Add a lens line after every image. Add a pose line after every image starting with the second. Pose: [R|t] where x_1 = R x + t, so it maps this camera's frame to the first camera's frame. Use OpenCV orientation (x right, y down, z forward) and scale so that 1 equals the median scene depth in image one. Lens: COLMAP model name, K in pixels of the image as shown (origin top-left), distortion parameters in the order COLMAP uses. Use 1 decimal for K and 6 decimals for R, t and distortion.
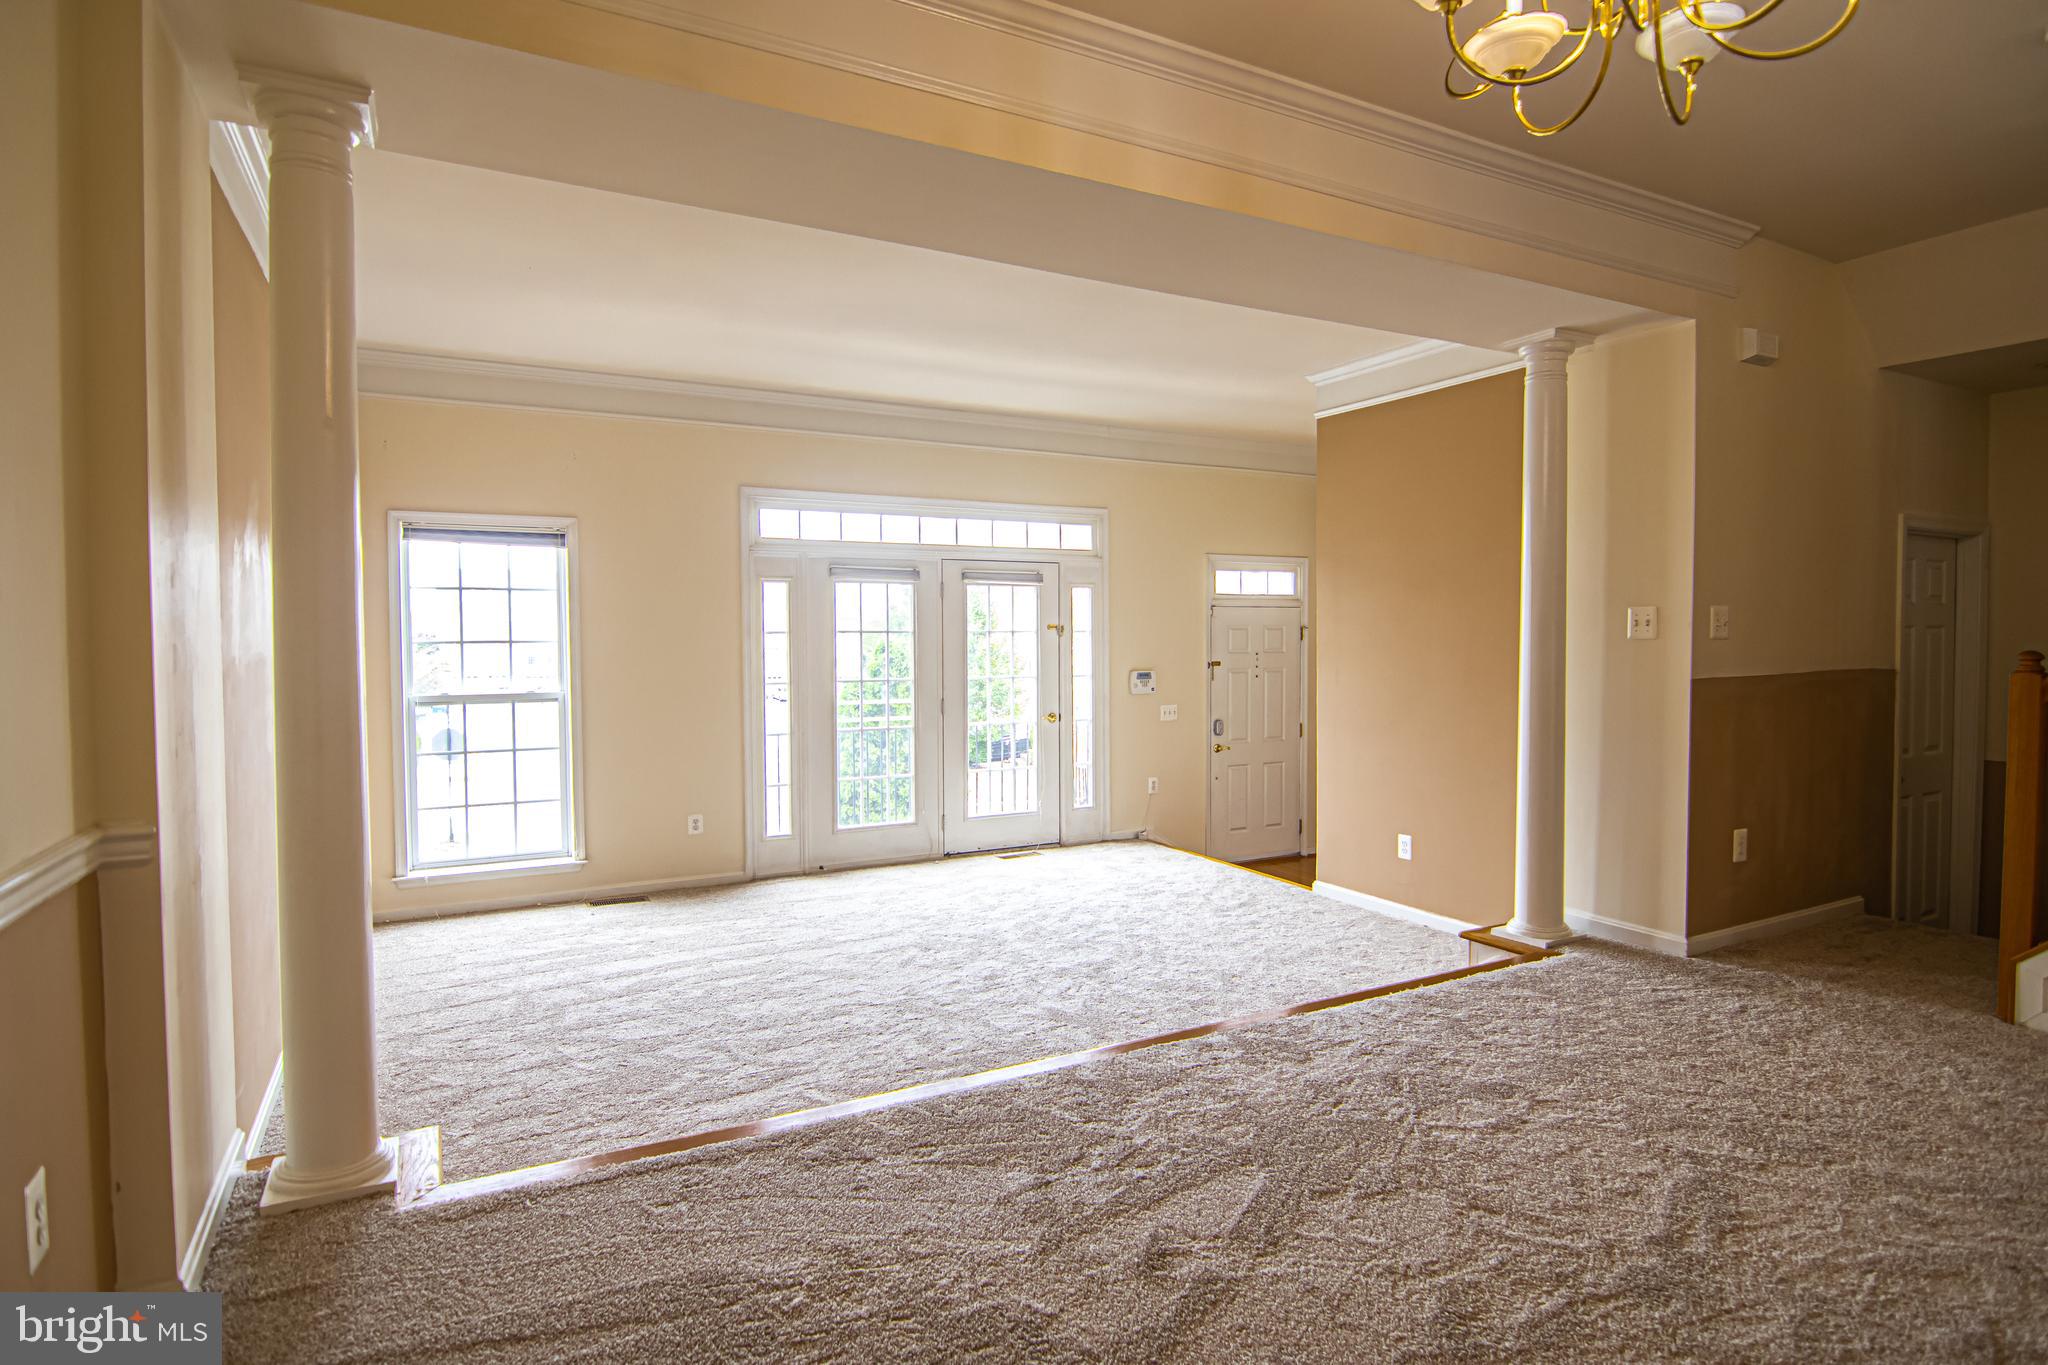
lens RADIAL K [[1107.5, 0, 1058.3], [0, 1107.5, 673.3], [0, 0, 1]] dist [0.002906, -0.017028]
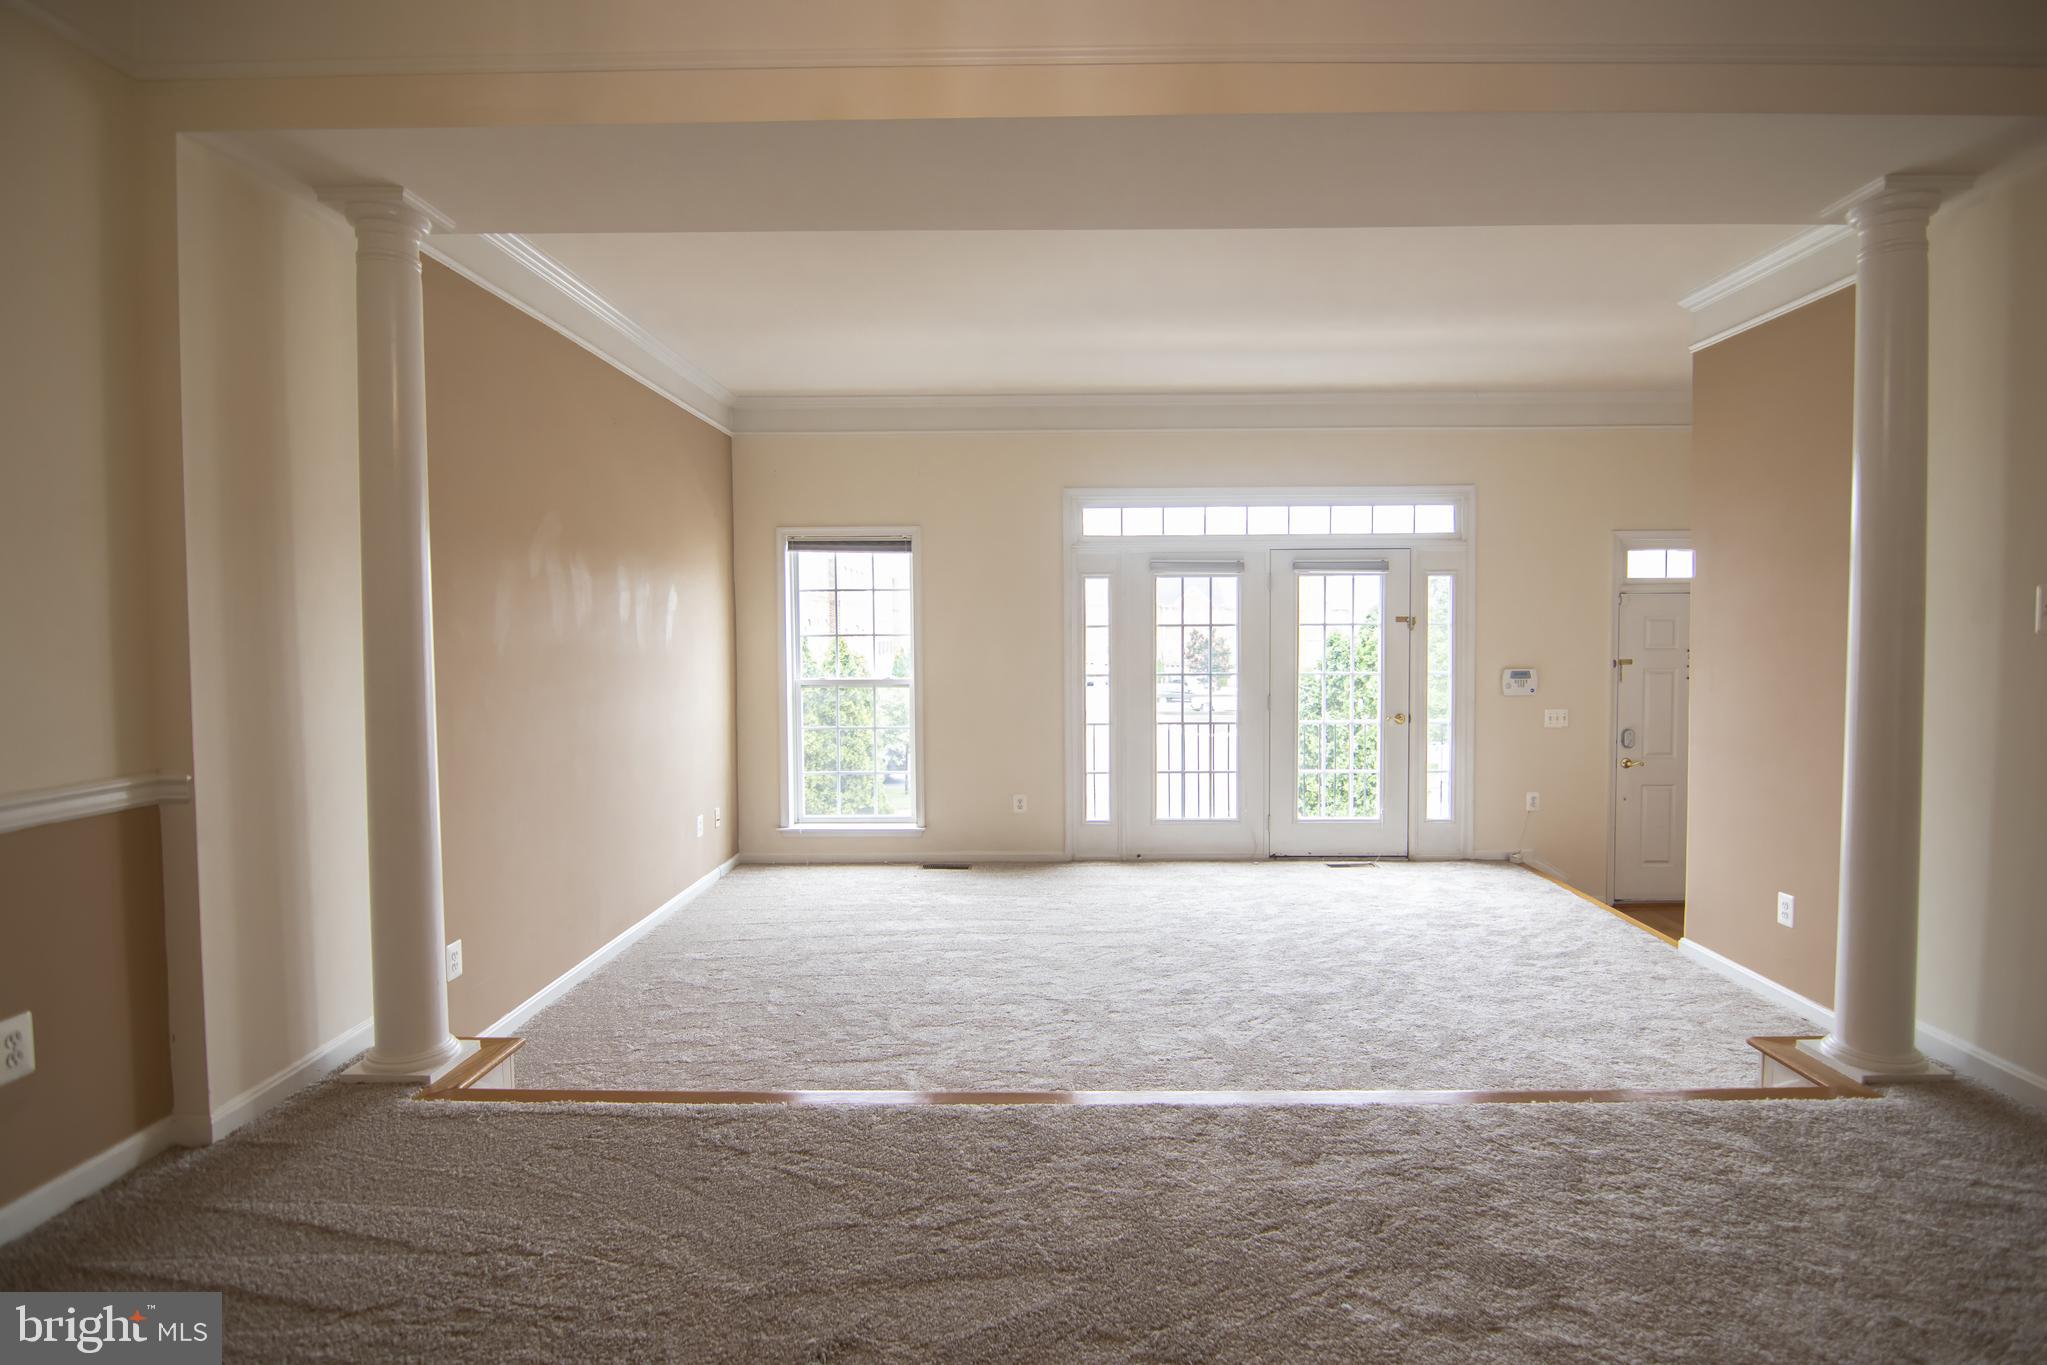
lens RADIAL K [[1055.8, 0, 1047.9], [0, 1055.8, 671.6], [0, 0, 1]] dist [-0.002147, -0.013230]
pose [[0.867407, 0.018217, -0.497266, 0.231256], [-0.014722, 0.999832, 0.010949, -0.005328], [0.497382, -0.002176, 0.867529, 0.133223]]
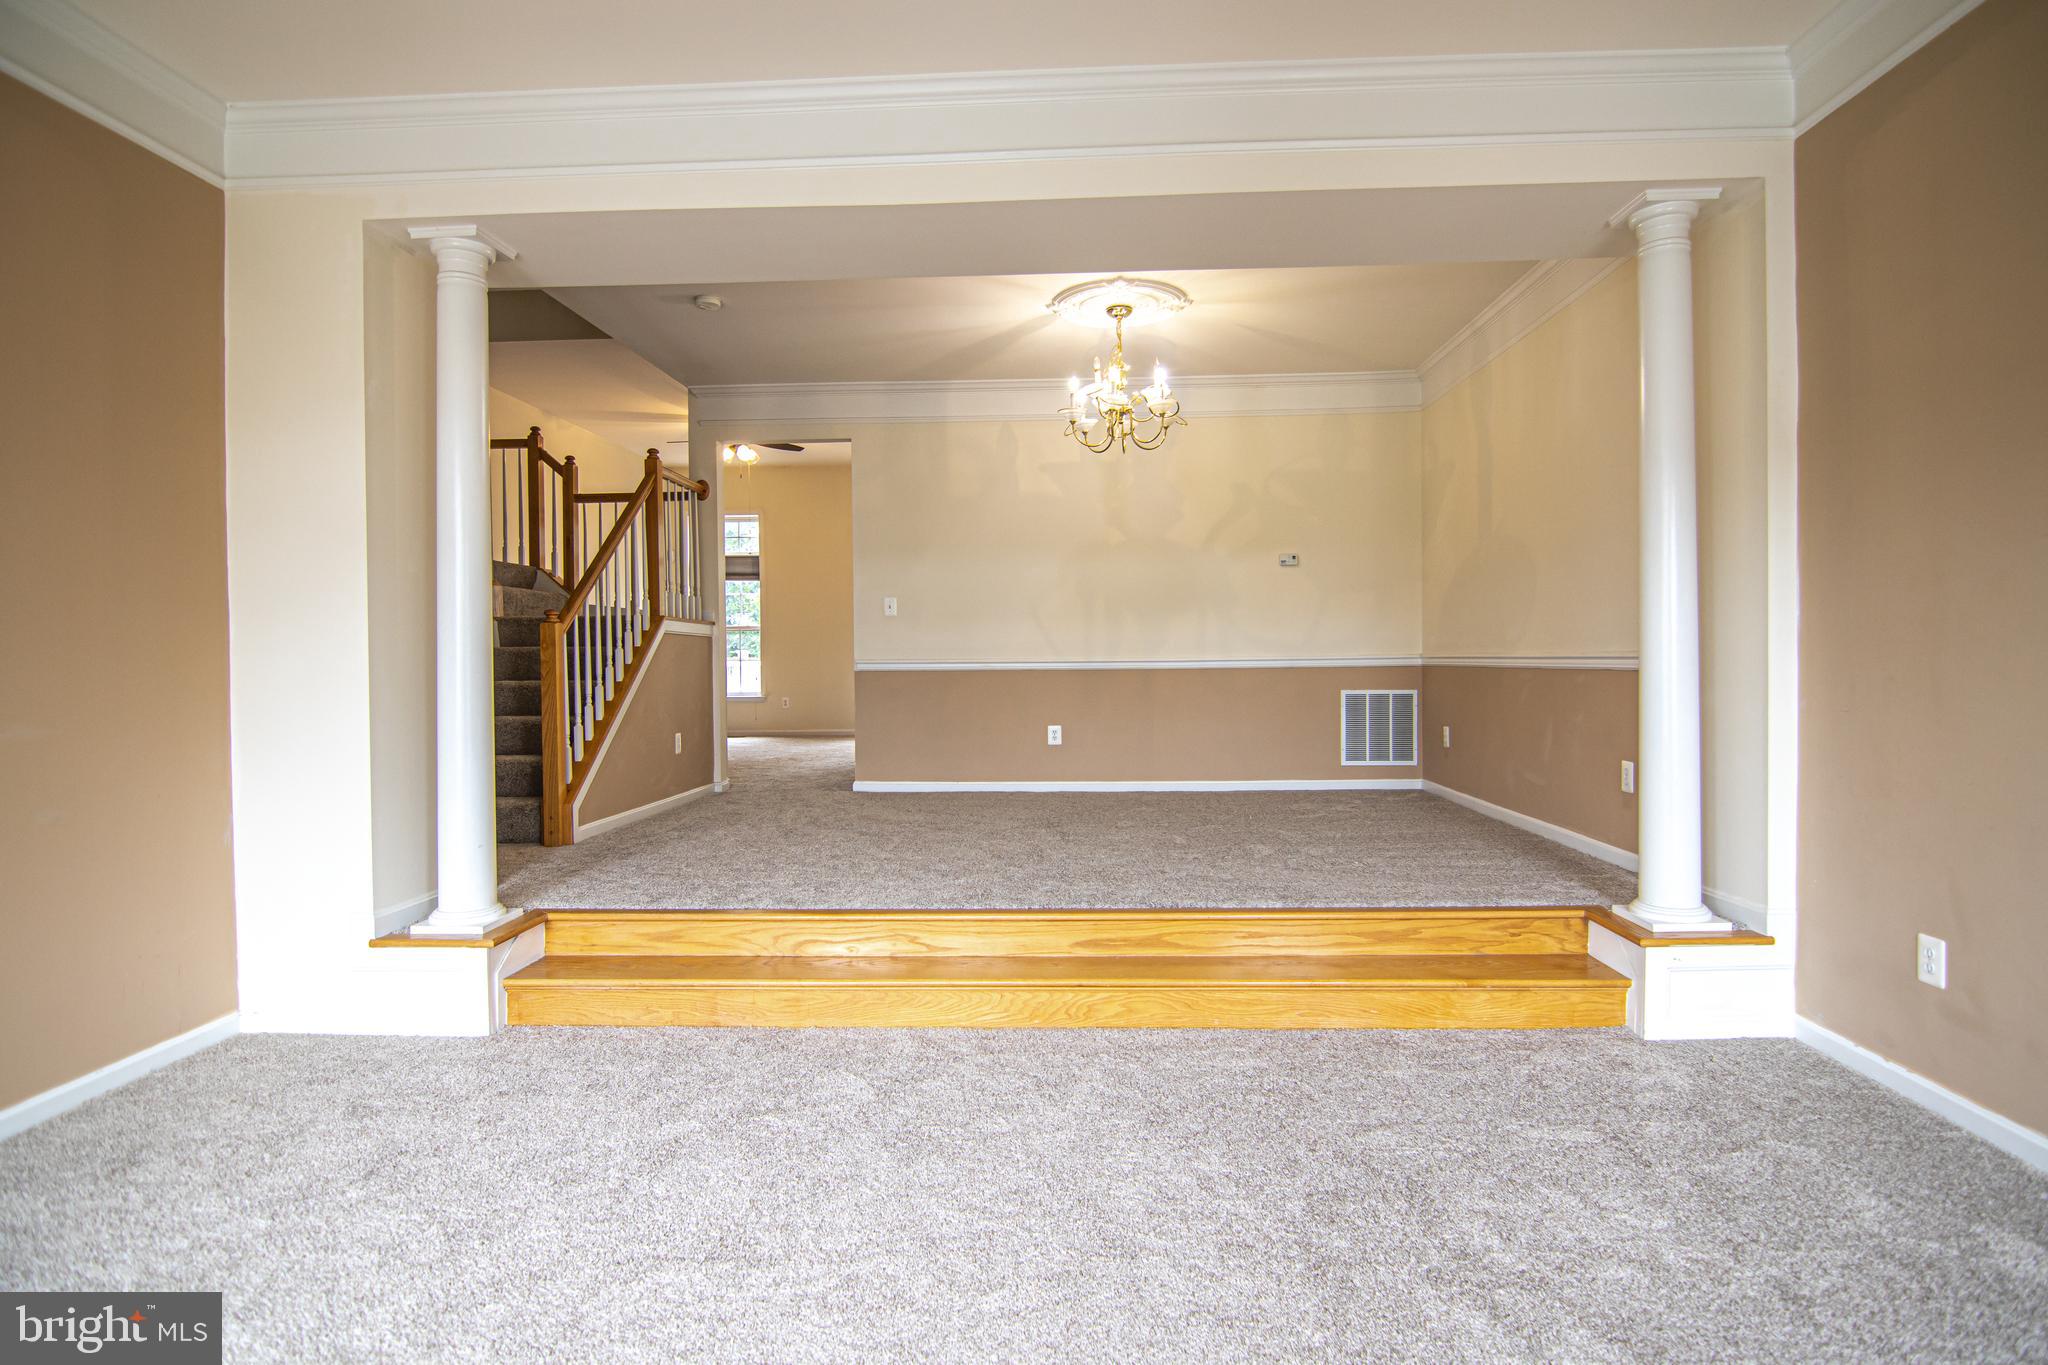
lens RADIAL K [[1035.4, 0, 1038.1], [0, 1035.4, 669.9], [0, 0, 1]] dist [-0.001732, -0.012381]
pose [[-0.850941, 0.003044, 0.525252, -0.273604], [0.030340, 0.998598, 0.043367, 0.014926], [-0.524384, 0.052839, -0.849841, 1.081888]]
